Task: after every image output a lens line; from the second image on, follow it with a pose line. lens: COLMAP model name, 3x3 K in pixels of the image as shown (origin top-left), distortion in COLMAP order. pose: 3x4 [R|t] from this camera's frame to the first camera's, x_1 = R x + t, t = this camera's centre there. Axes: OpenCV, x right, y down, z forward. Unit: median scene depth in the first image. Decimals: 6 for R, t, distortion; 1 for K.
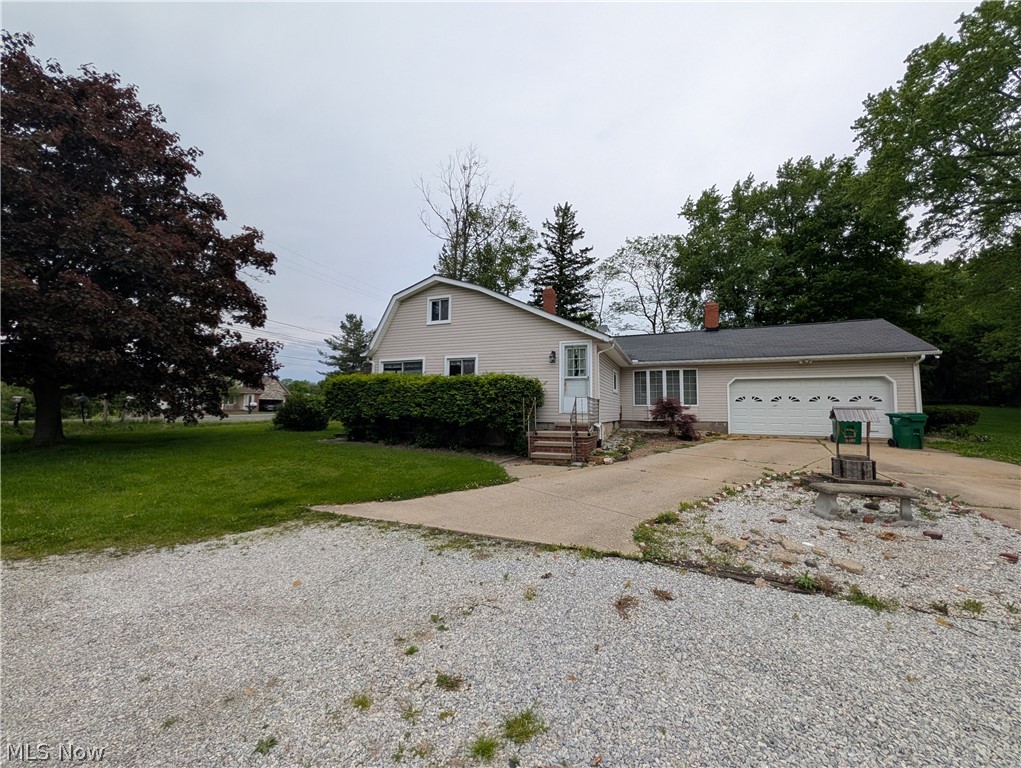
lens RADIAL K [[397.1, 0, 505.5], [0, 397.1, 385.6], [0, 0, 1]] dist [0.000713, 0.000157]
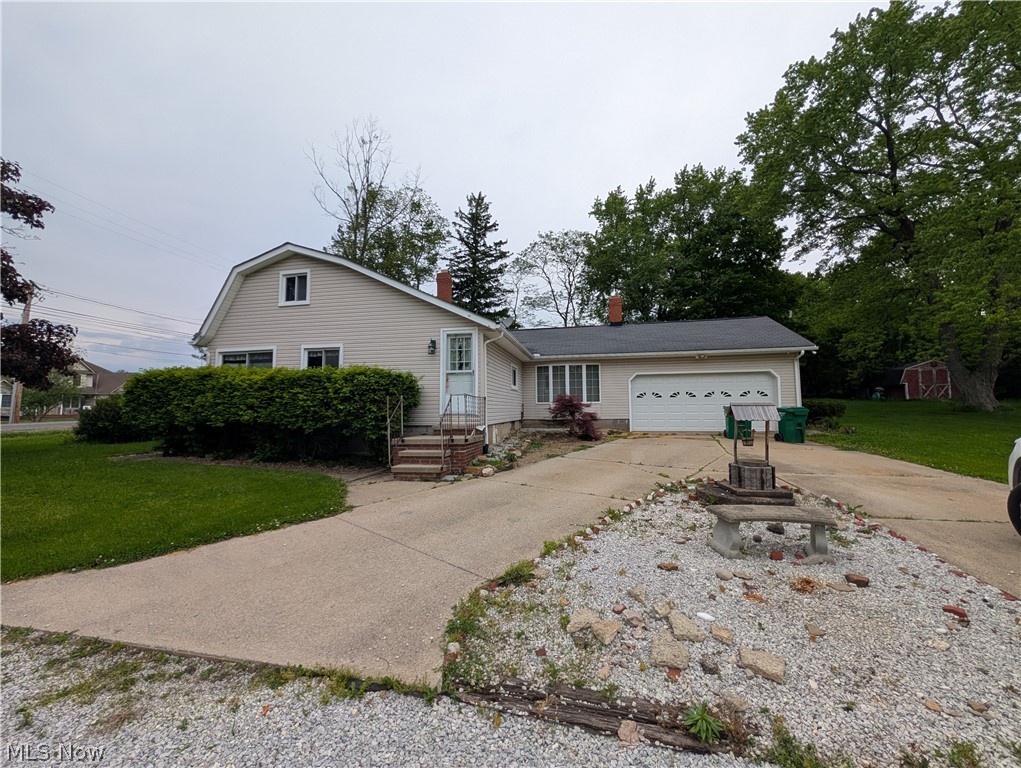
lens RADIAL K [[397.1, 0, 505.5], [0, 397.1, 385.6], [0, 0, 1]] dist [0.000713, 0.000157]
pose [[0.982222, -0.005902, 0.187630, 0.097972], [0.004975, 0.999973, 0.005408, 0.004530], [-0.187657, -0.004378, 0.982225, 0.129579]]
